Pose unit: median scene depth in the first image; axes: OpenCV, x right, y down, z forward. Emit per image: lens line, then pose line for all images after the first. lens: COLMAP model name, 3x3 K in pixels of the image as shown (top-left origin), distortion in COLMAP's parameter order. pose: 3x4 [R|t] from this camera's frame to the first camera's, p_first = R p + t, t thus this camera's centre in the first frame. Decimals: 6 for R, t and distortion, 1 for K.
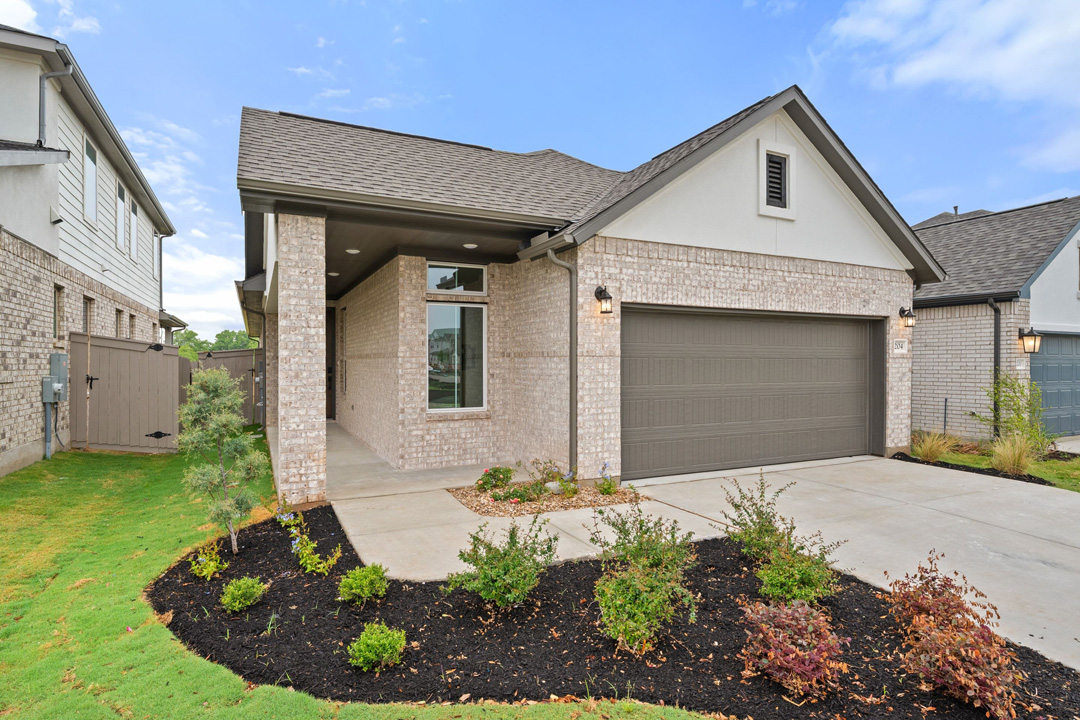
lens RADIAL K [[580.3, 0, 539.5], [0, 580.3, 365.1], [0, 0, 1]] dist [-0.003060, 0.003032]
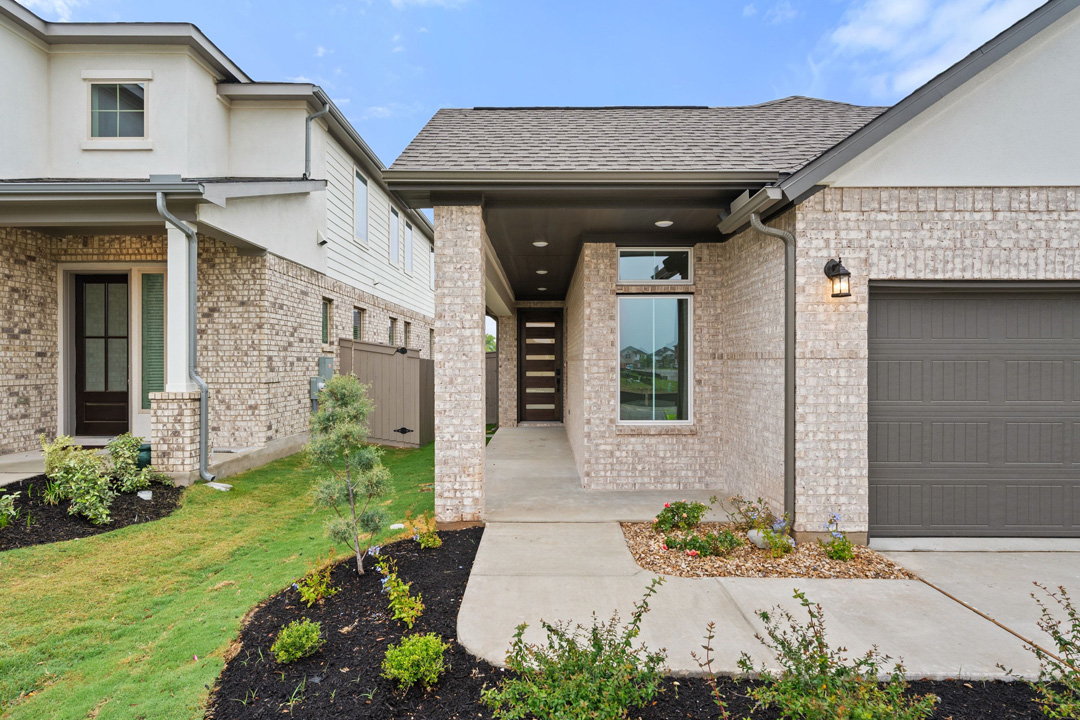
lens RADIAL K [[582.1, 0, 540.8], [0, 582.1, 364.2], [0, 0, 1]] dist [-0.000763, 0.000261]
pose [[0.894275, 0.000976, -0.447517, 0.092338], [-0.001513, 0.999998, -0.000844, -0.006435], [0.447516, 0.001432, 0.894275, 0.189252]]
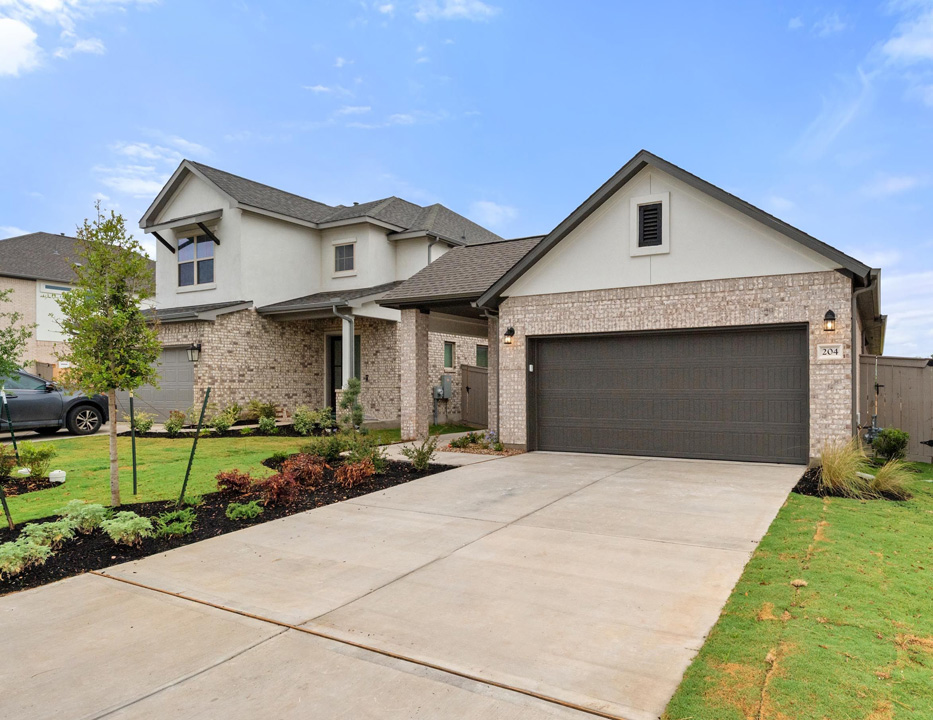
lens RADIAL K [[598.7, 0, 576.7], [0, 598.7, 389.6], [0, 0, 1]] dist [-0.001954, -0.002553]
pose [[0.607103, 0.001515, -0.794622, 1.398754], [-0.001492, 0.999999, 0.000766, 0.035316], [0.794622, 0.000721, 0.607104, 0.101291]]
